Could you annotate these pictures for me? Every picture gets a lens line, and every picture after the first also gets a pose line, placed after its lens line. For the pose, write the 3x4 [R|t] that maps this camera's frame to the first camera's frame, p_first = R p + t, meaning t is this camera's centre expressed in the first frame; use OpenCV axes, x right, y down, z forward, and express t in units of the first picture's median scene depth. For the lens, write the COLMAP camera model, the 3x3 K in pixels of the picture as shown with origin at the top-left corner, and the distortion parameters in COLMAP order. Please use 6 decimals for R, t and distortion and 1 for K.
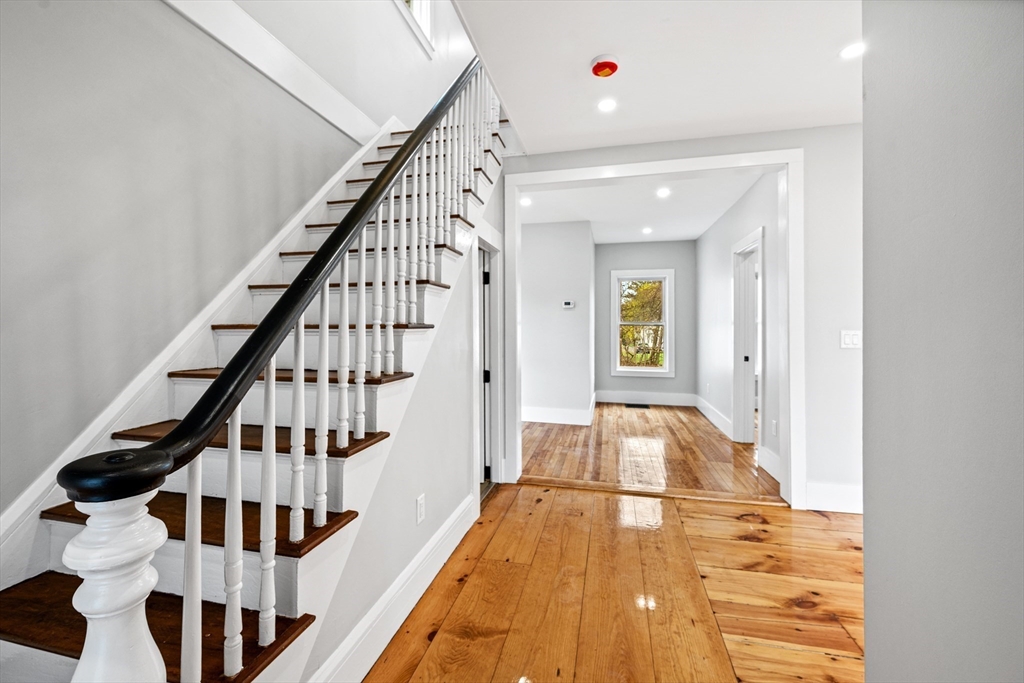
lens RADIAL K [[416.7, 0, 512.0], [0, 416.7, 341.5], [0, 0, 1]] dist [-0.001980, -0.000069]
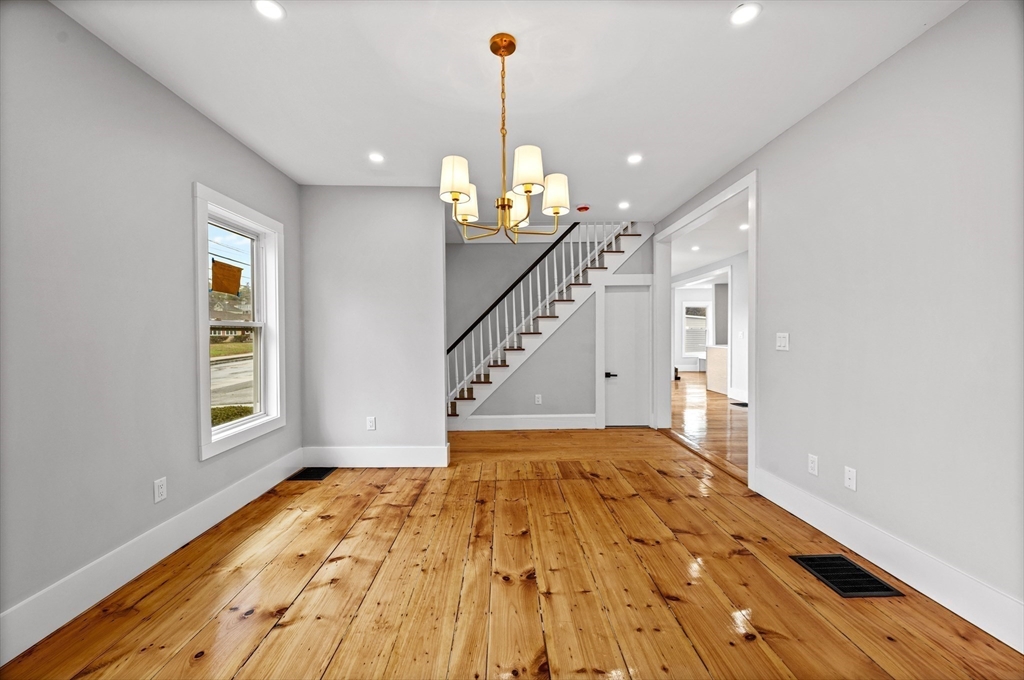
lens RADIAL K [[416.7, 0, 512.0], [0, 416.7, 340.0], [0, 0, 1]] dist [-0.001980, -0.000069]
pose [[0.255971, 0.016130, -0.966550, 2.154353], [-0.004322, 0.999870, 0.015541, -0.028209], [0.966675, 0.000199, 0.256007, 0.108382]]
